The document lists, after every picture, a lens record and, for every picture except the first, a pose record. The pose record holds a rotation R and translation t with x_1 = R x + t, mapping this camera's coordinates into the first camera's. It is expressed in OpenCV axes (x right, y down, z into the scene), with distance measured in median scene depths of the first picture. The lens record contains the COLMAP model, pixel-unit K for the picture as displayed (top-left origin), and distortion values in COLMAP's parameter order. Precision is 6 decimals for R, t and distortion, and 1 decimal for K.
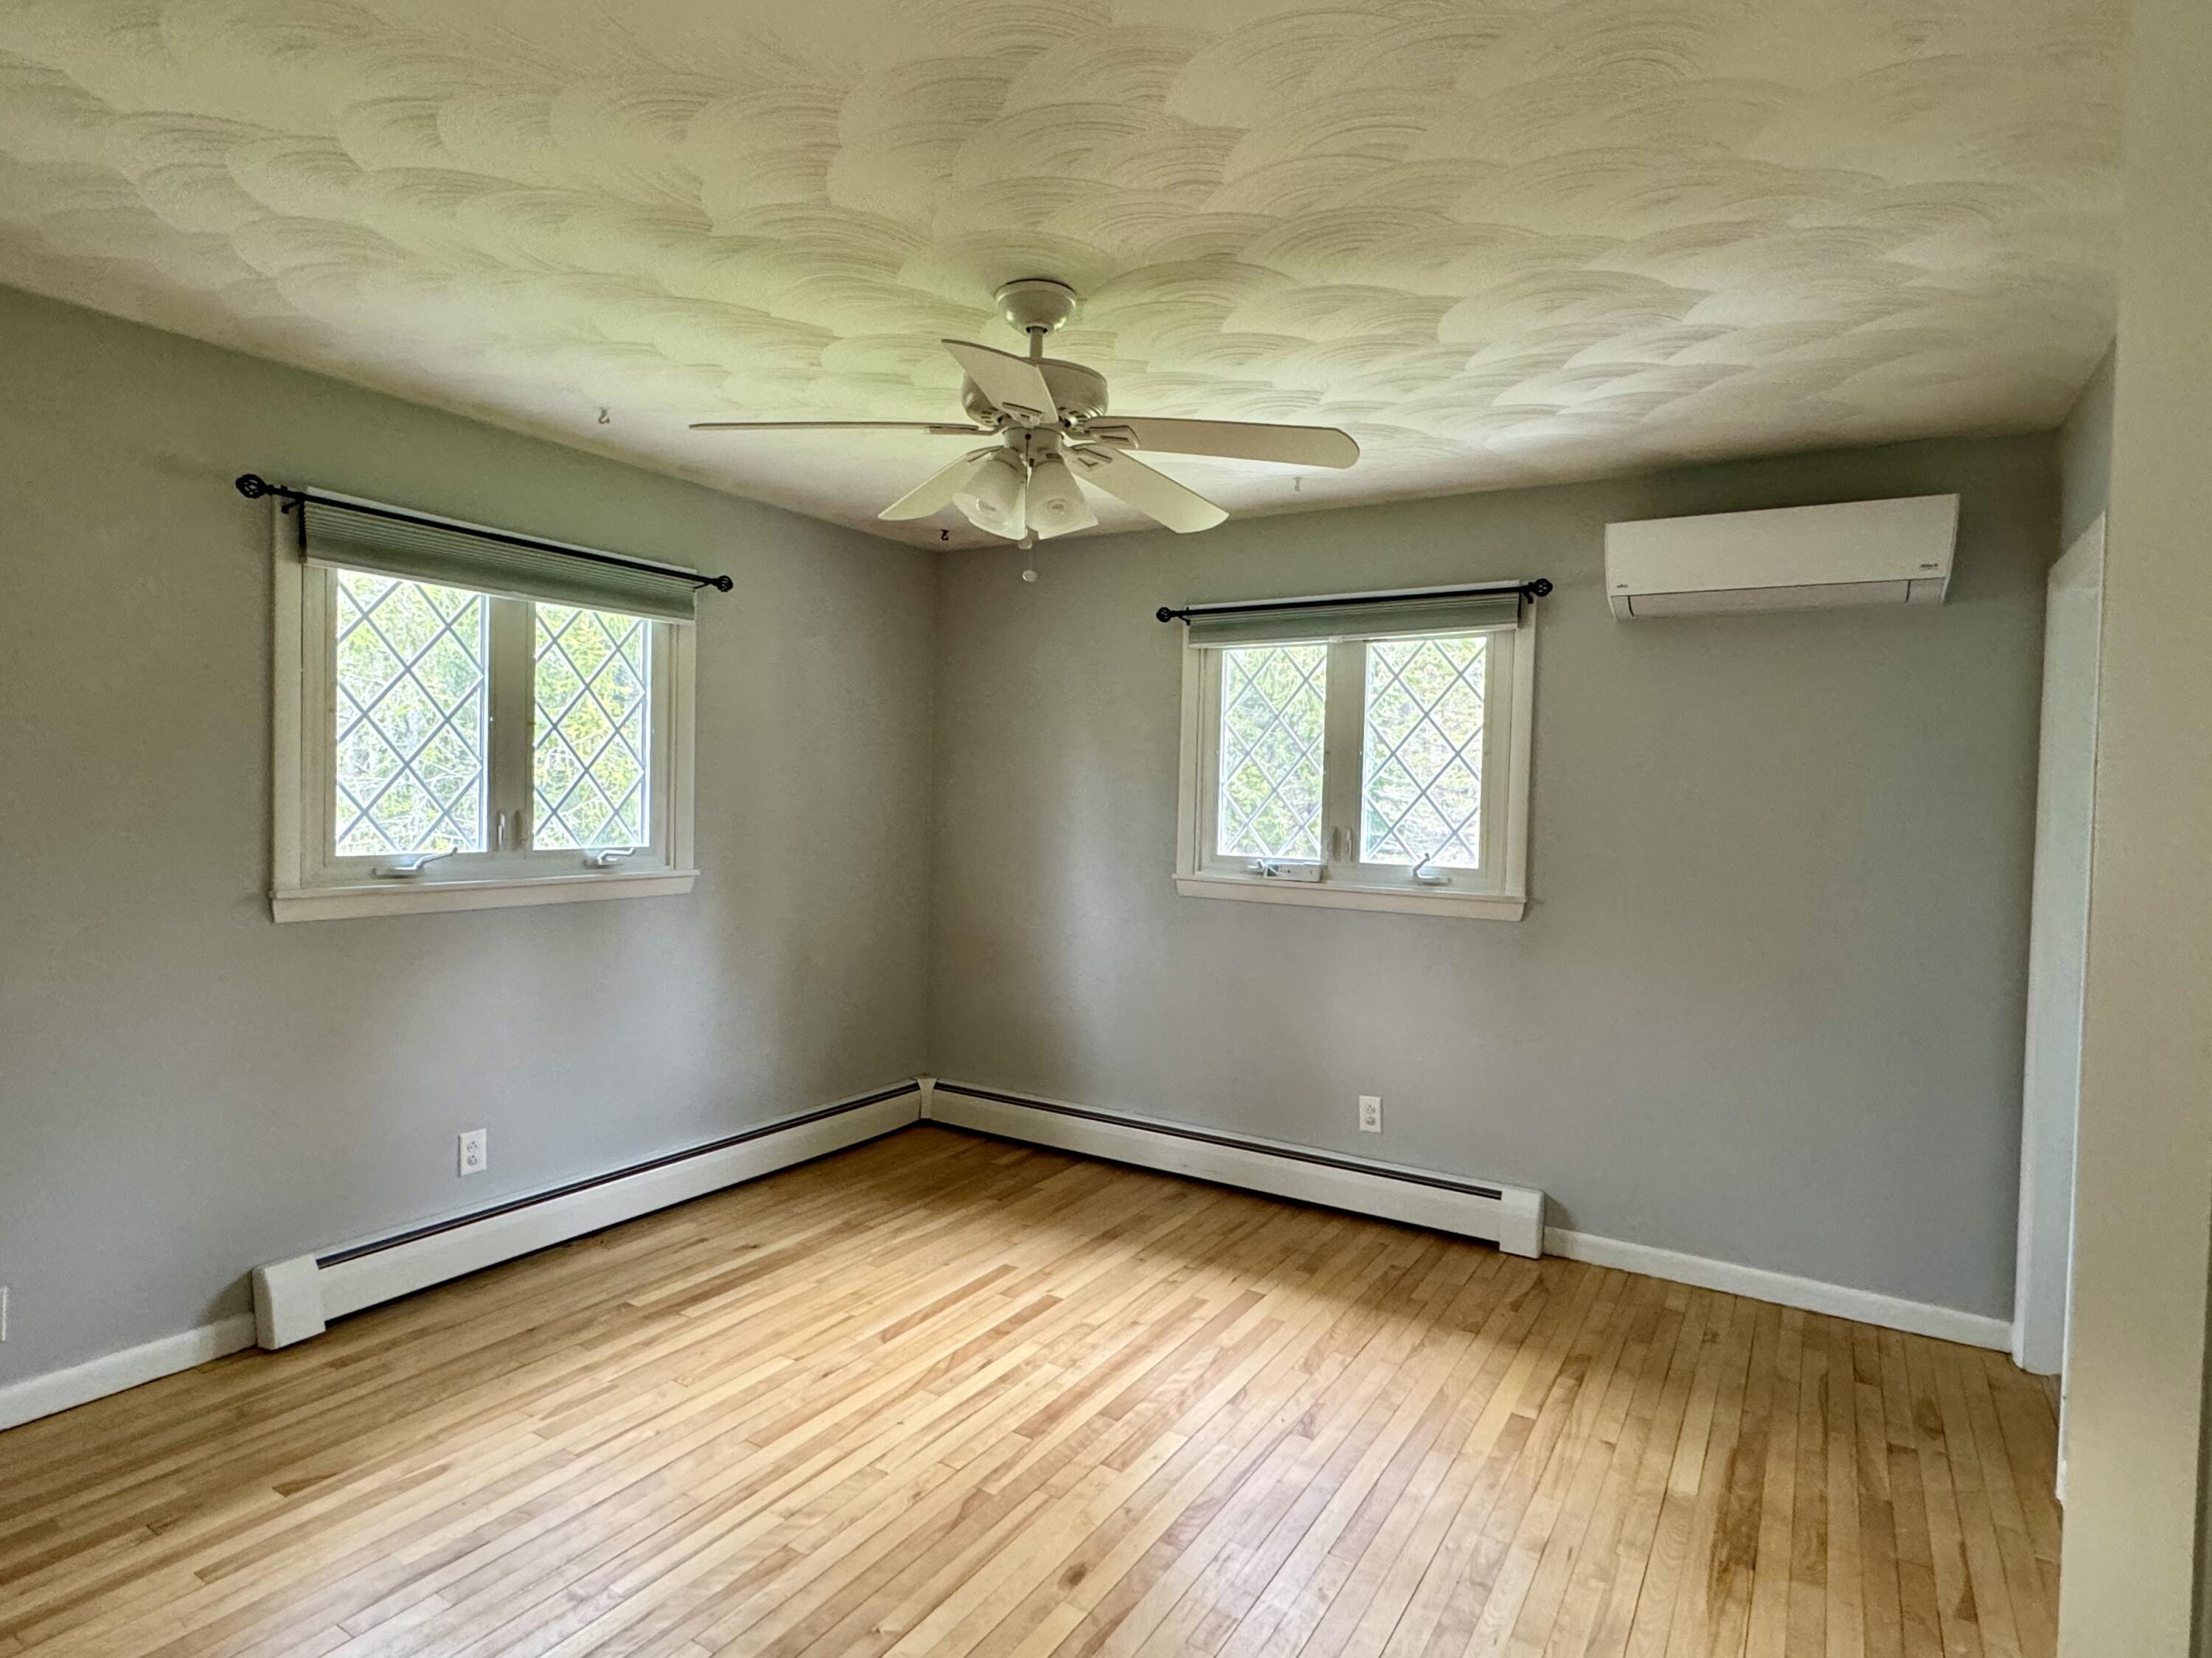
lens RADIAL K [[1122.2, 0, 1106.0], [0, 1122.2, 829.0], [0, 0, 1]] dist [-0.004151, 0.000280]
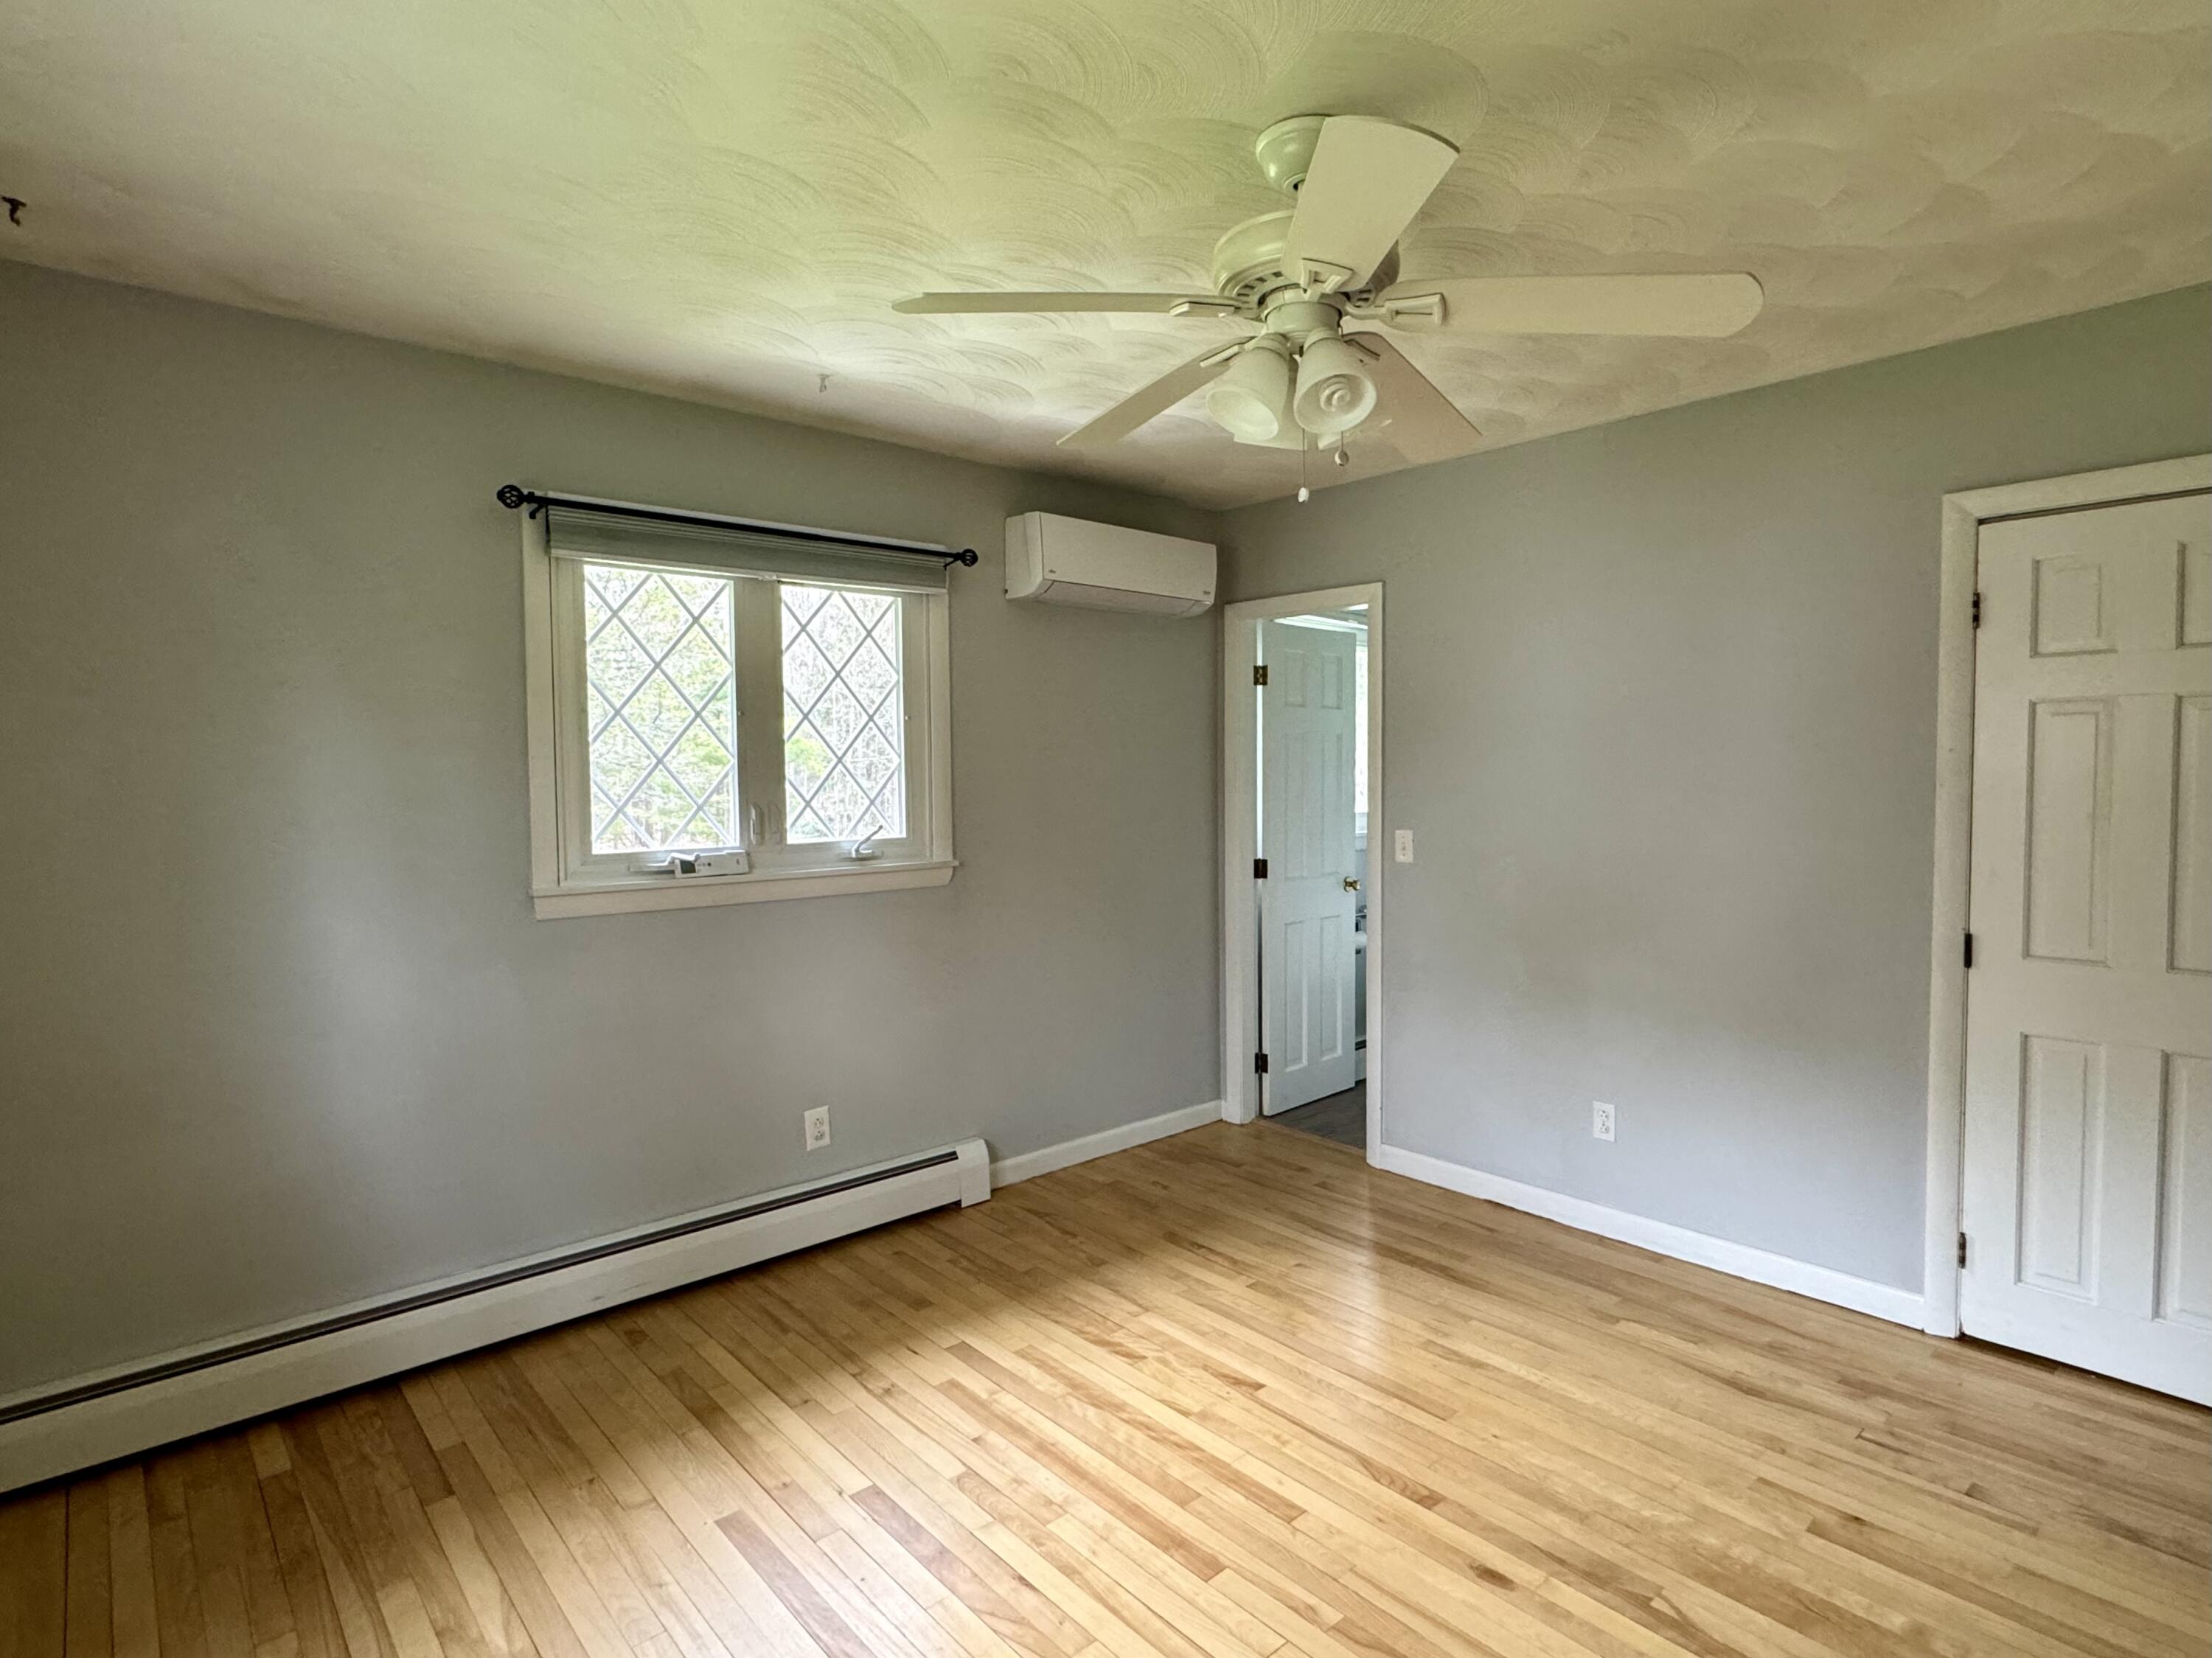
lens RADIAL K [[1122.2, 0, 1106.0], [0, 1122.2, 829.0], [0, 0, 1]] dist [-0.004151, 0.000280]
pose [[0.316788, -0.080580, 0.945067, -0.569373], [0.045298, 0.996533, 0.069784, -0.033919], [-0.947414, 0.020703, 0.319339, 0.567481]]
